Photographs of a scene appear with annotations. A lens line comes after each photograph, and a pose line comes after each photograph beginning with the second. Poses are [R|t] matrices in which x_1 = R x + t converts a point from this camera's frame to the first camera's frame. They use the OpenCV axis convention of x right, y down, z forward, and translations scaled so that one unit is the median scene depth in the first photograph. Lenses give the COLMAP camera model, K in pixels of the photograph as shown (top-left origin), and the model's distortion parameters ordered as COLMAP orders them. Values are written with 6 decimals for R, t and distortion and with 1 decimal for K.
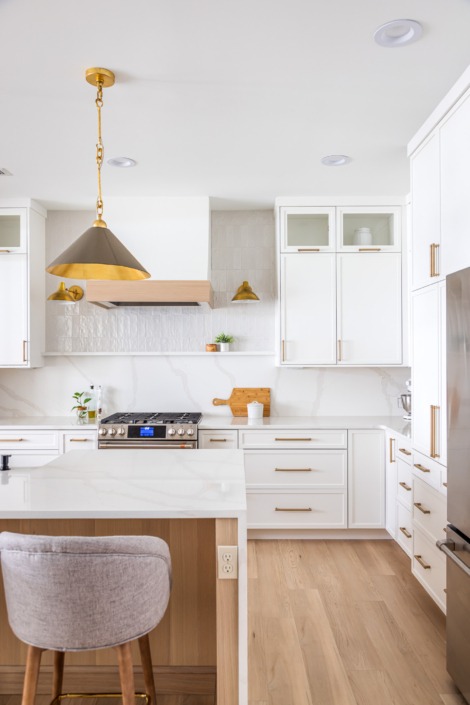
lens RADIAL K [[541.8, 0, 242.1], [0, 541.8, 353.2], [0, 0, 1]] dist [0.001794, 0.002201]
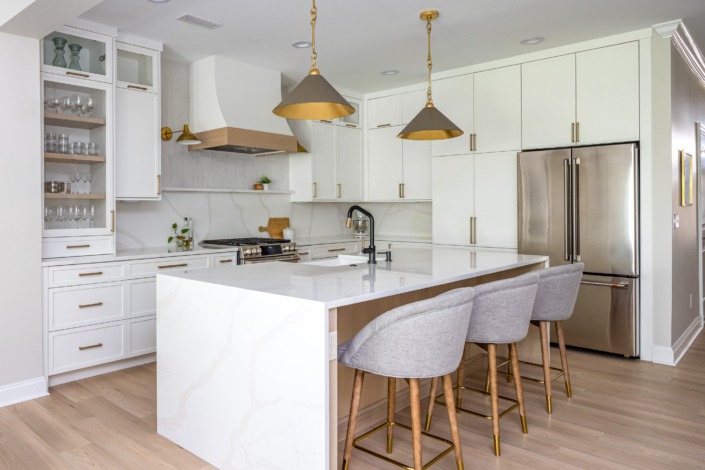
lens RADIAL K [[504.0, 0, 279.8], [0, 504.0, 207.4], [0, 0, 1]] dist [-0.007668, 0.001063]
pose [[0.723063, -0.000098, 0.690782, -0.956572], [-0.003828, 0.999984, 0.004148, 0.037672], [-0.690772, -0.005644, 0.723051, 0.120843]]
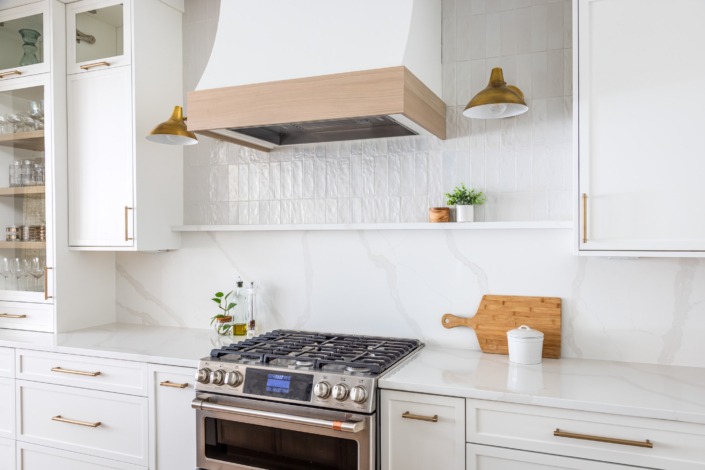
lens RADIAL K [[549.6, 0, 358.2], [0, 549.6, 239.5], [0, 0, 1]] dist [0.003984, -0.008744]
pose [[0.920397, 0.003428, -0.390969, 0.086060], [0.004381, 0.999808, 0.019080, 0.003361], [0.390960, -0.019274, 0.920206, 0.553414]]
